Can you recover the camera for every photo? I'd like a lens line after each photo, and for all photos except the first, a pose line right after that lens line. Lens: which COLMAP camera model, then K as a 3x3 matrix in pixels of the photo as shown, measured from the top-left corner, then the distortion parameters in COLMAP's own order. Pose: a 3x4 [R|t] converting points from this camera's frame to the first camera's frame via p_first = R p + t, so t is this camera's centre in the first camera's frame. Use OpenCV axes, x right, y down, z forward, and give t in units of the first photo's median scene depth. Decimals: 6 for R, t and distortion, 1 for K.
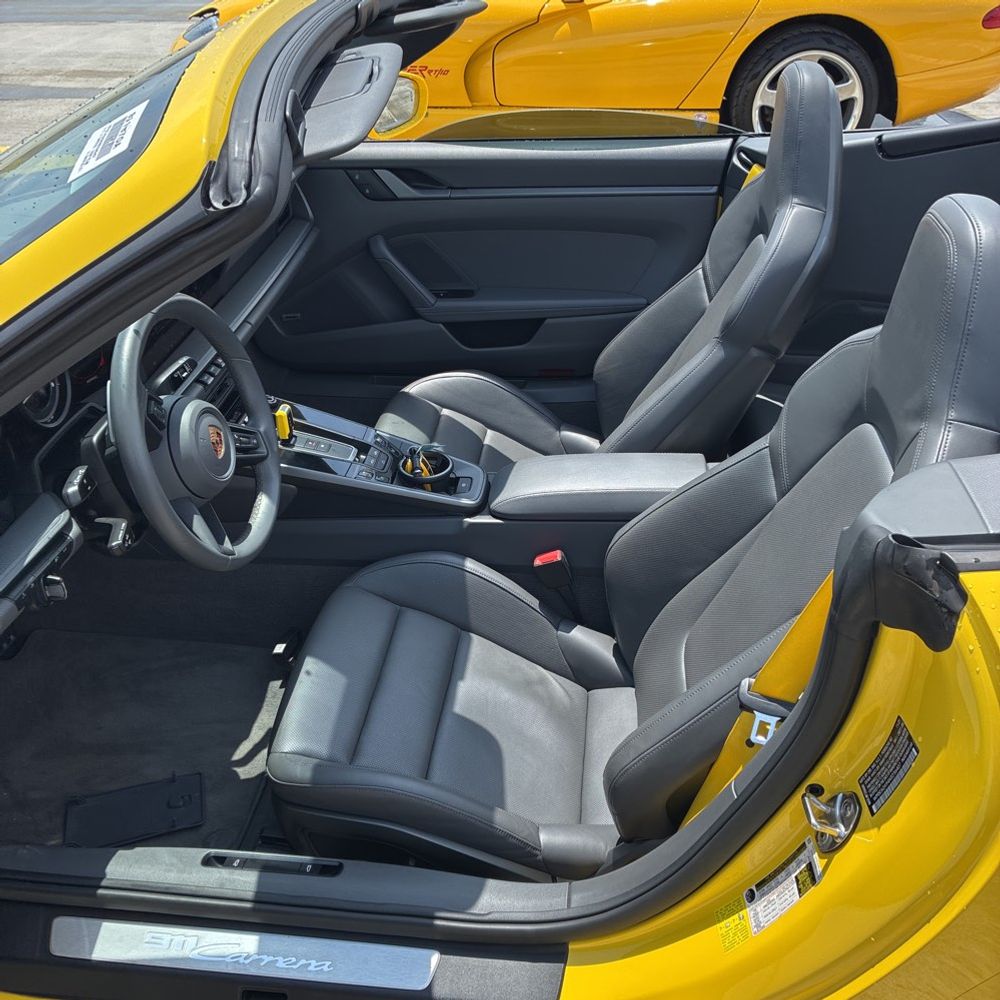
lens RADIAL K [[1015.7, 0, 495.3], [0, 1015.7, 498.7], [0, 0, 1]] dist [0.021225, -0.006714]
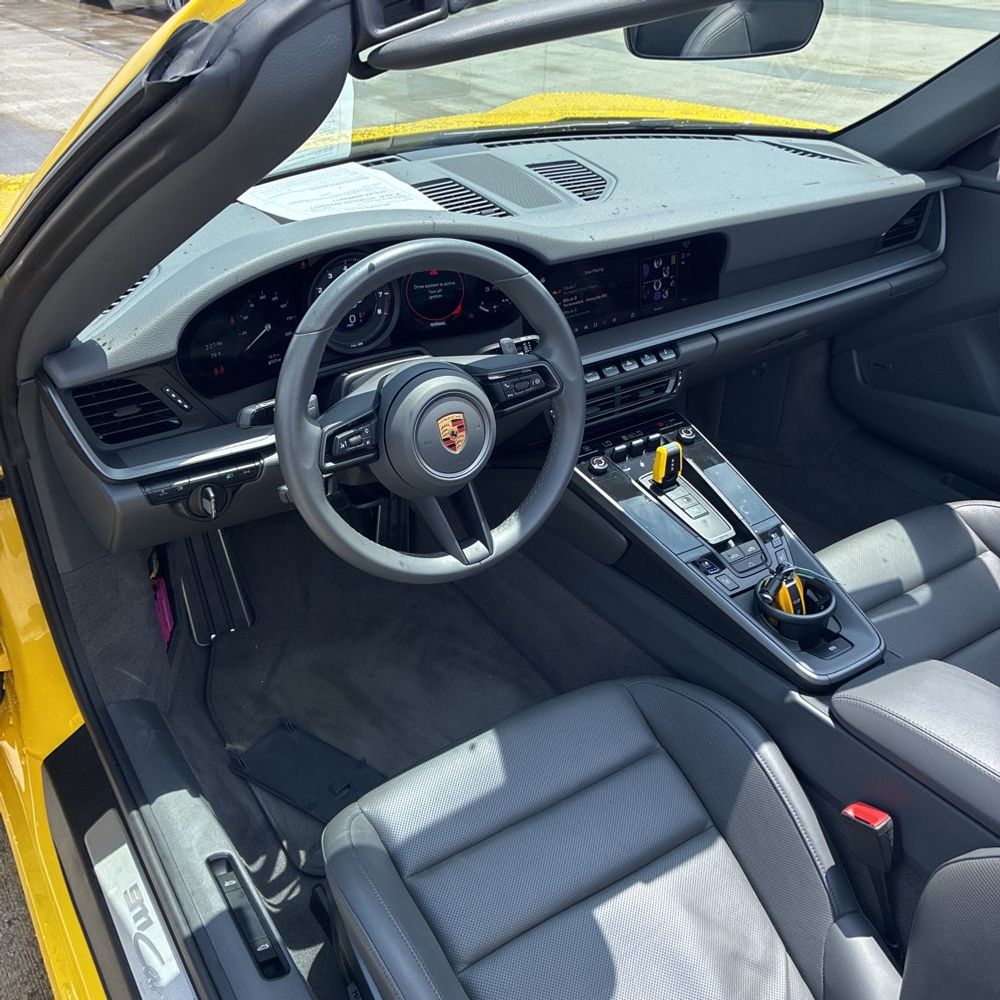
lens RADIAL K [[1015.7, 0, 495.3], [0, 1015.7, 498.7], [0, 0, 1]] dist [0.021225, -0.006714]
pose [[0.637559, 0.411134, -0.651527, 0.236202], [-0.418453, 0.894877, 0.155213, -0.118998], [0.646850, 0.173676, 0.742578, 0.341542]]
